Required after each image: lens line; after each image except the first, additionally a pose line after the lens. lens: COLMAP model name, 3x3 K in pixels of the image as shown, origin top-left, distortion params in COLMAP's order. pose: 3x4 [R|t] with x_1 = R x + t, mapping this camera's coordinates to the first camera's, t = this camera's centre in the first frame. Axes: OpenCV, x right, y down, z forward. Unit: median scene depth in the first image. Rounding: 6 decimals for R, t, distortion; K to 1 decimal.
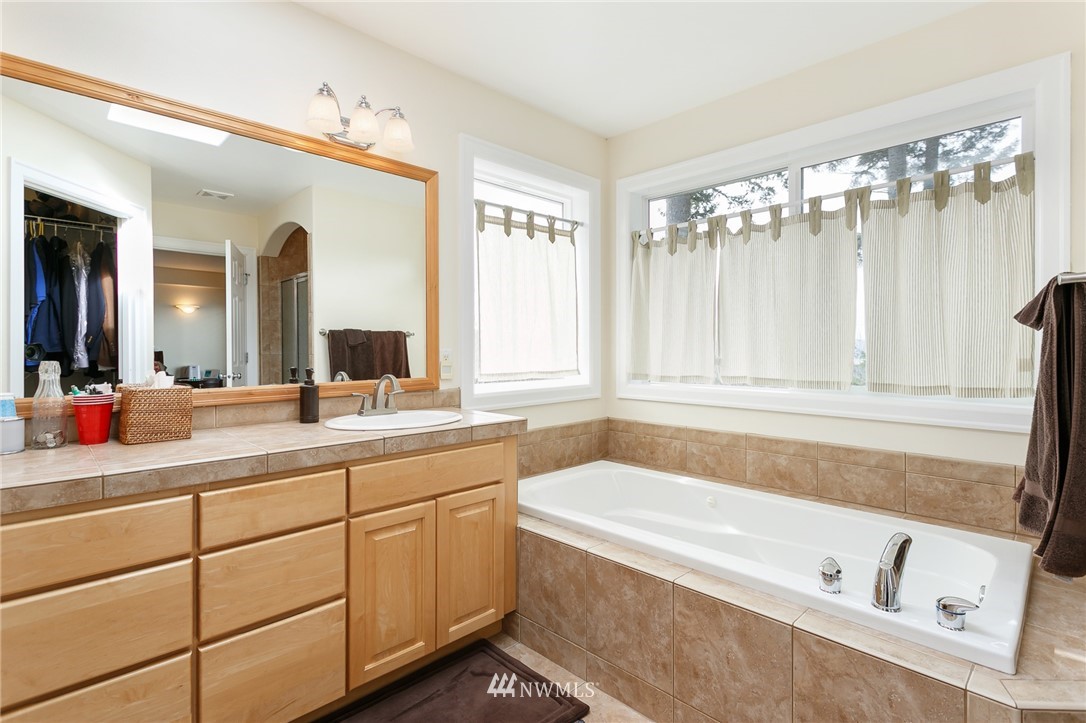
lens RADIAL K [[525.1, 0, 546.0], [0, 525.1, 357.4], [0, 0, 1]] dist [-0.001808, 0.002243]
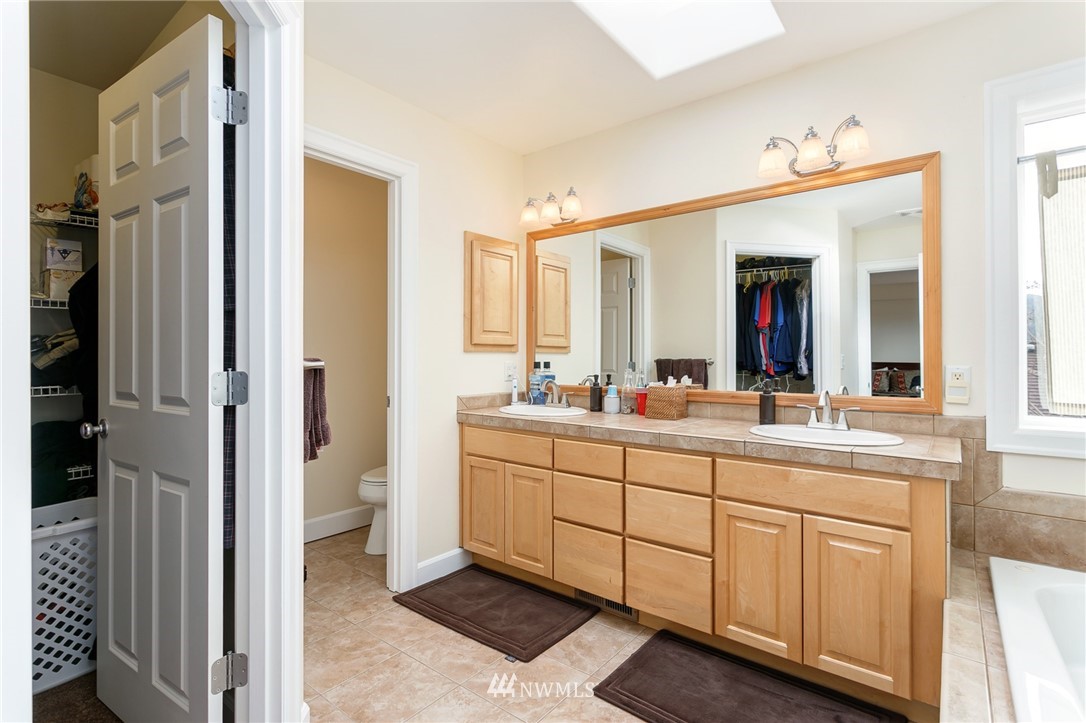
lens RADIAL K [[525.1, 0, 541.4], [0, 525.1, 364.6], [0, 0, 1]] dist [-0.001808, 0.002243]
pose [[0.105619, 0.016734, -0.994266, 0.700436], [-0.016891, 0.999744, 0.015032, -0.023777], [0.994263, 0.015206, 0.105875, 0.367990]]
